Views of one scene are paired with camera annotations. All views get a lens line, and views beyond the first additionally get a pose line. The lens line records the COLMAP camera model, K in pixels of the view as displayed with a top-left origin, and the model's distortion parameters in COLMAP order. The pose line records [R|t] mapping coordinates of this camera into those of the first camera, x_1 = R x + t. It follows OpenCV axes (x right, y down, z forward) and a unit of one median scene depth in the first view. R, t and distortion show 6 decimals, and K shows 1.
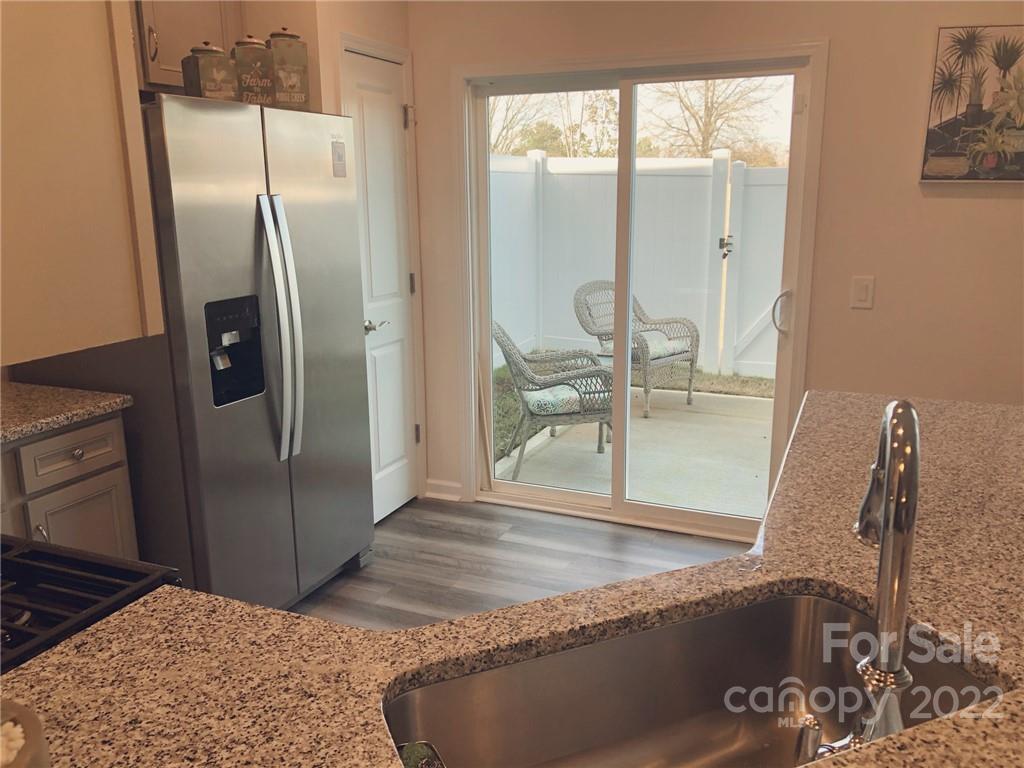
lens RADIAL K [[860.7, 0, 512.0], [0, 860.7, 384.0], [0, 0, 1]] dist [0.046577, -0.000364]
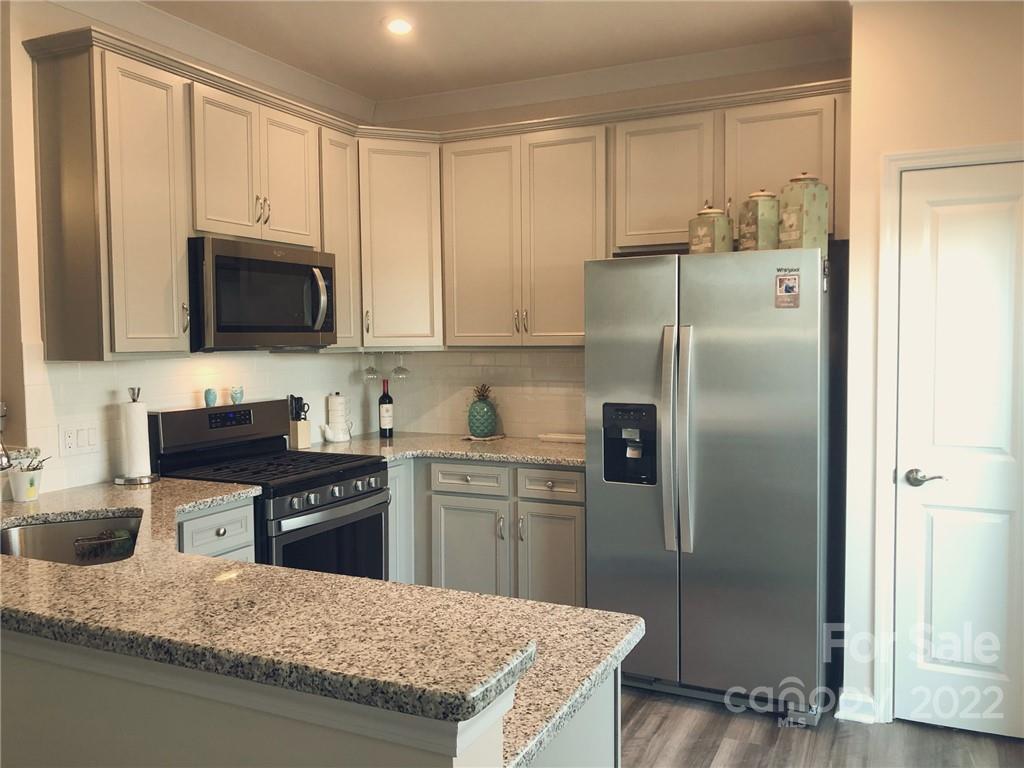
lens RADIAL K [[860.7, 0, 512.0], [0, 860.7, 384.0], [0, 0, 1]] dist [0.046577, -0.000364]
pose [[-0.054624, 0.071331, -0.995956, 2.123782], [-0.216729, 0.972819, 0.081560, -0.424509], [0.974702, 0.220308, -0.037680, 1.907098]]
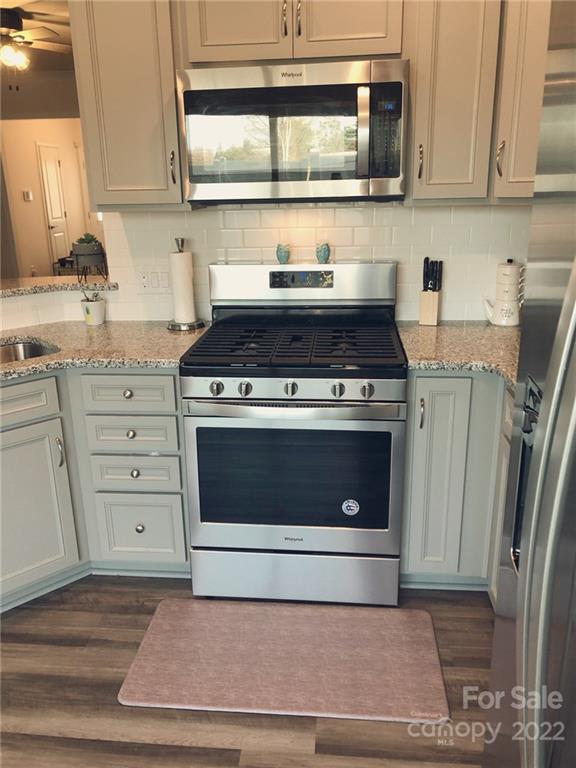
lens RADIAL K [[656.4, 0, 288.0], [0, 656.4, 384.0], [0, 0, 1]] dist [-0.014216, -0.015646]
pose [[-0.956339, 0.116510, -0.268032, -0.247379], [-0.034179, 0.866223, 0.498487, -0.609920], [0.290255, 0.485884, -0.824420, 2.777957]]
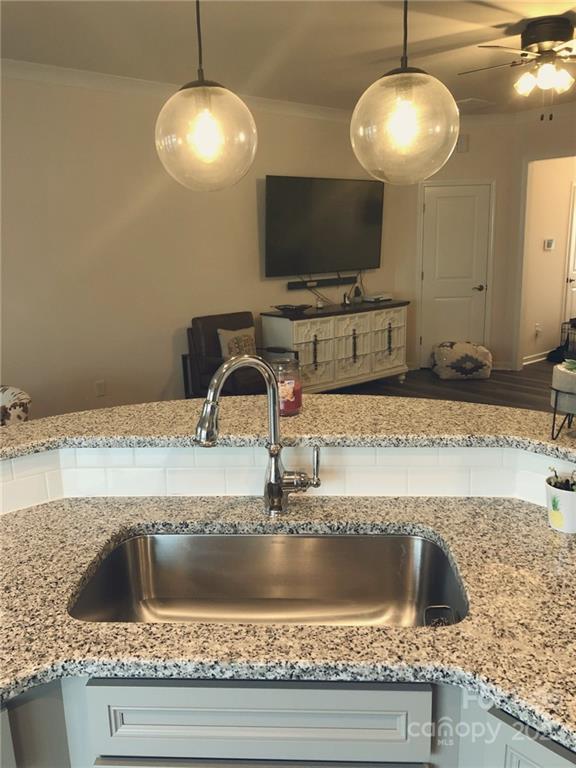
lens RADIAL K [[657.8, 0, 288.0], [0, 657.8, 384.0], [0, 0, 1]] dist [0.035591, -0.001896]
pose [[-0.897363, -0.062784, 0.436805, -0.299038], [0.134400, 0.903921, 0.406034, -0.414364], [-0.420330, 0.423066, -0.802707, 1.643261]]
